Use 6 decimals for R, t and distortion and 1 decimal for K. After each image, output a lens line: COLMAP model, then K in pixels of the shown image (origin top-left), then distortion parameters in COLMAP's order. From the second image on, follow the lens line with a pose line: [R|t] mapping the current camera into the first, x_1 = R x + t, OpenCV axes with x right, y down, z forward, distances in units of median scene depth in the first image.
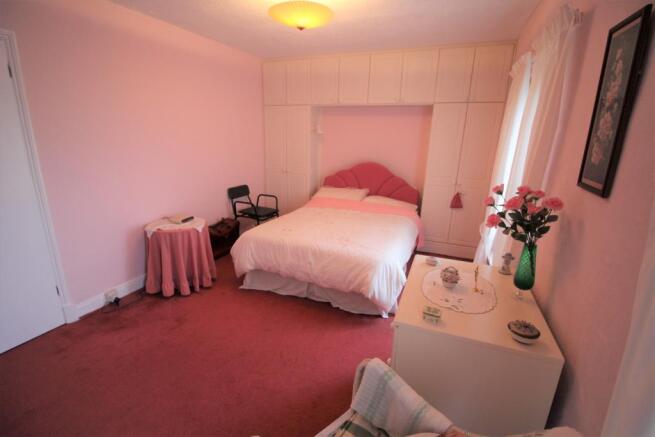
lens RADIAL K [[302.6, 0, 323.7], [0, 302.6, 220.4], [0, 0, 1]] dist [-0.017111, -0.001428]
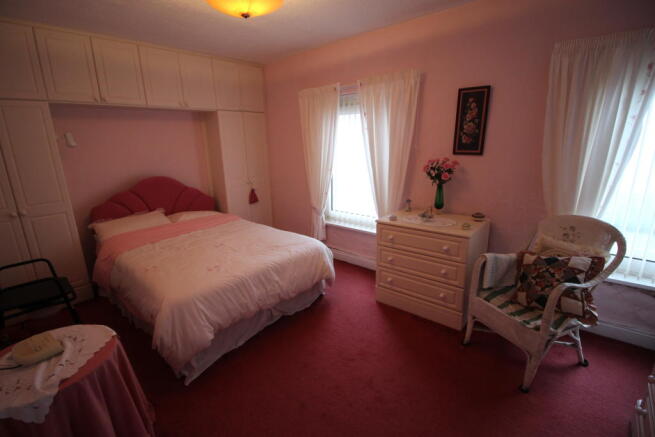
lens RADIAL K [[302.6, 0, 323.3], [0, 302.6, 217.8], [0, 0, 1]] dist [-0.017111, -0.001428]
pose [[0.326940, -0.267360, 0.906438, -0.678503], [0.291932, 0.940809, 0.172202, -0.136631], [-0.898825, 0.208319, 0.385639, 0.430611]]
